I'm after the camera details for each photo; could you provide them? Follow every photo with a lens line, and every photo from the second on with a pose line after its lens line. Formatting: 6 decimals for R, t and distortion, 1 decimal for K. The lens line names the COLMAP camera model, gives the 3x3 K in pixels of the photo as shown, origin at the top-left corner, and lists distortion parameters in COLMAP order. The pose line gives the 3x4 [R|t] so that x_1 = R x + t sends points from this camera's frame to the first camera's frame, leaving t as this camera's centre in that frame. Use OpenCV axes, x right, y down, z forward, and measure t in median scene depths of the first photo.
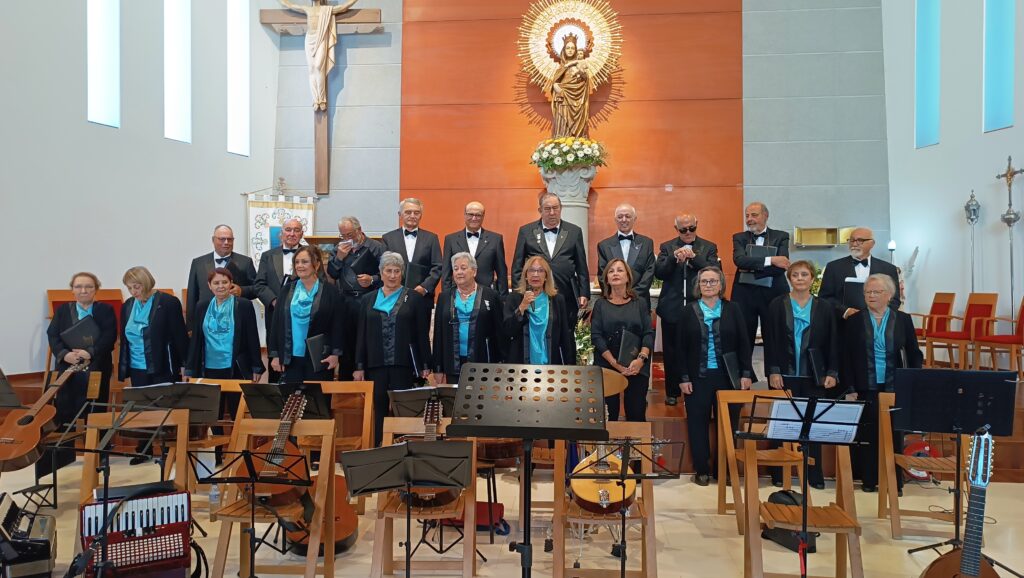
lens RADIAL K [[727.5, 0, 512.7], [0, 727.5, 285.4], [0, 0, 1]] dist [0.026769, -0.028808]
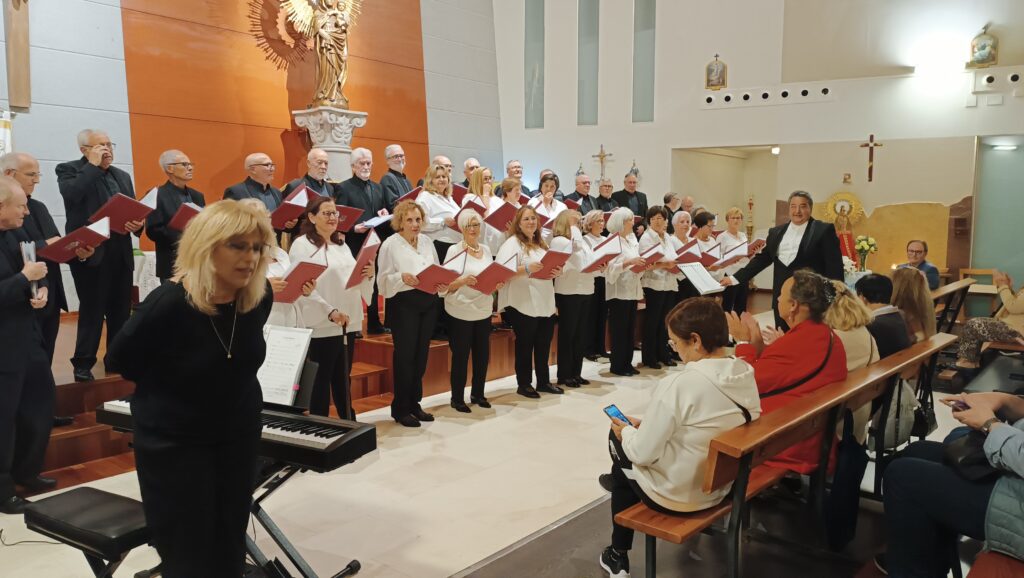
lens RADIAL K [[727.5, 0, 514.9], [0, 727.5, 288.1], [0, 0, 1]] dist [0.026769, -0.028808]
pose [[0.579234, -0.082773, 0.810948, -0.610687], [0.006732, 0.995283, 0.096780, -0.011902], [-0.815133, -0.050599, 0.577059, 0.158842]]
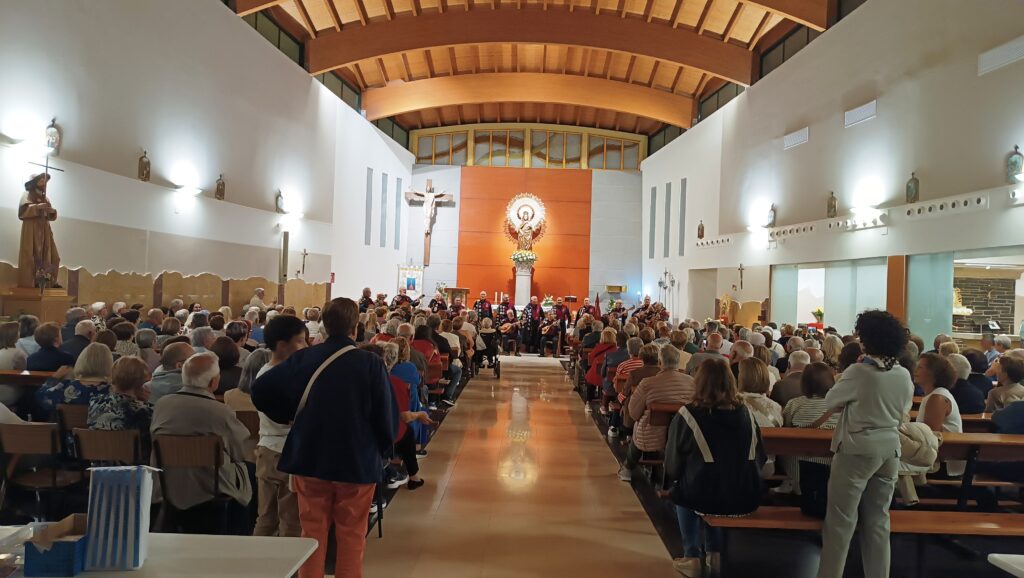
lens RADIAL K [[727.5, 0, 510.2], [0, 727.5, 293.2], [0, 0, 1]] dist [0.026769, -0.028808]
pose [[0.997228, 0.031156, 0.067576, -0.144457], [-0.030525, 0.999480, -0.010344, -0.011263], [-0.067864, 0.008253, 0.997660, -1.593446]]
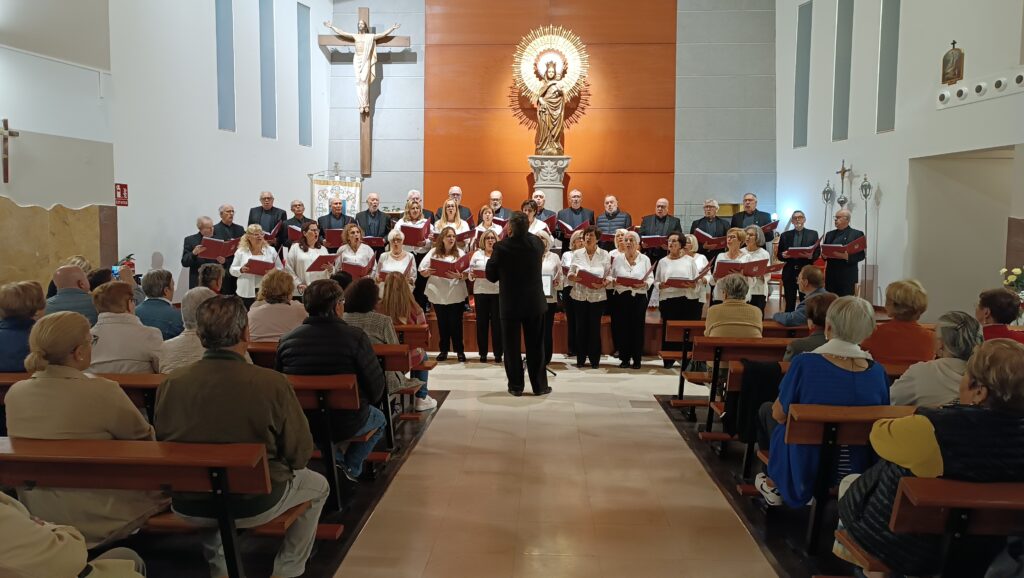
lens RADIAL K [[727.5, 0, 511.2], [0, 727.5, 293.1], [0, 0, 1]] dist [0.026769, -0.028808]
pose [[0.999217, 0.001704, 0.039532, -0.047888], [-0.004542, 0.997408, 0.071804, -0.005660], [-0.039307, -0.071927, 0.996635, -0.382429]]
